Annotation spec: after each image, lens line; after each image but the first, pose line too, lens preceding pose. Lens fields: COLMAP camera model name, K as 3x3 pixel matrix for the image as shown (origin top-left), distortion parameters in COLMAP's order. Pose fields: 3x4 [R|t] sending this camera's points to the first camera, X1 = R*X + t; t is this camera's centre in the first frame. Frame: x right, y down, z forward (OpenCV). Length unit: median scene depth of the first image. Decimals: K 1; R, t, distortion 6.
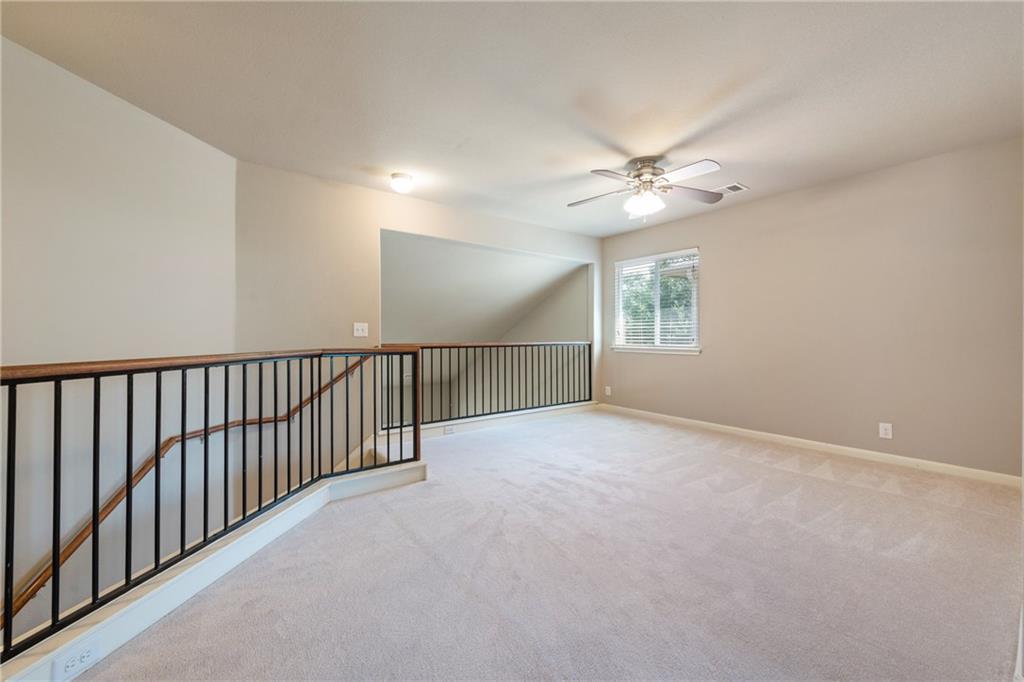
lens RADIAL K [[399.7, 0, 512.3], [0, 399.7, 339.6], [0, 0, 1]] dist [0.016859, -0.007914]
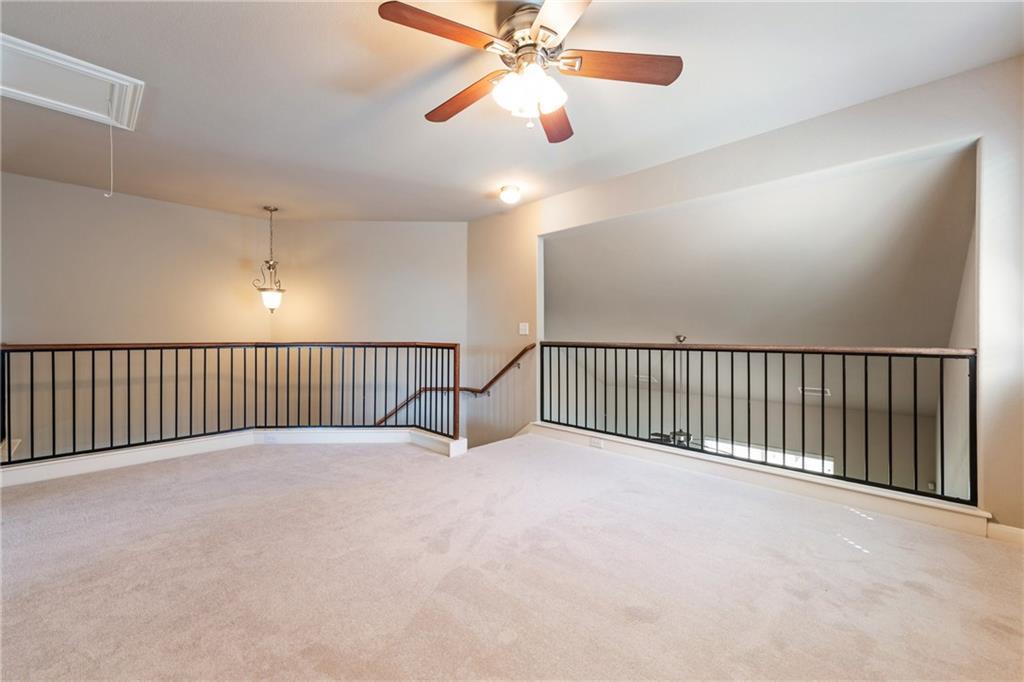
lens RADIAL K [[399.7, 0, 512.3], [0, 399.7, 339.6], [0, 0, 1]] dist [0.016859, -0.007914]
pose [[0.162046, 0.009251, -0.986740, 0.756670], [-0.010158, 0.999919, 0.007707, -0.001742], [0.986731, 0.008775, 0.162127, 0.775777]]
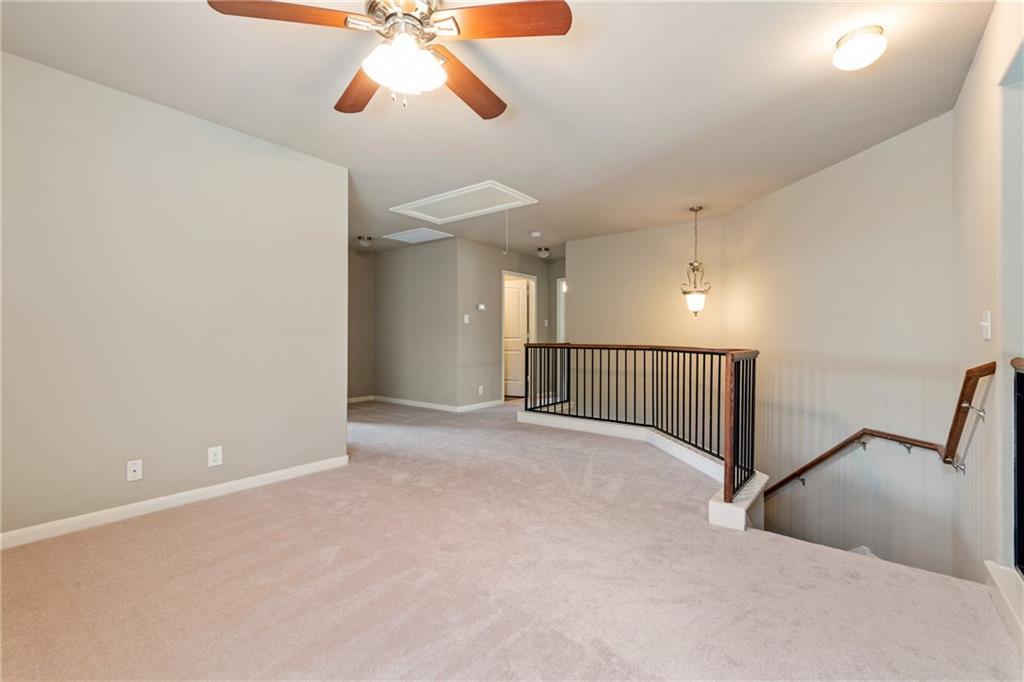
lens RADIAL K [[431.7, 0, 512.0], [0, 431.7, 341.0], [0, 0, 1]] dist [-0.001367, -0.000164]
pose [[-0.963190, -0.016132, -0.268337, 0.239882], [-0.019699, 0.999750, 0.010605, 0.005320], [0.268098, 0.015501, -0.963267, 1.386243]]
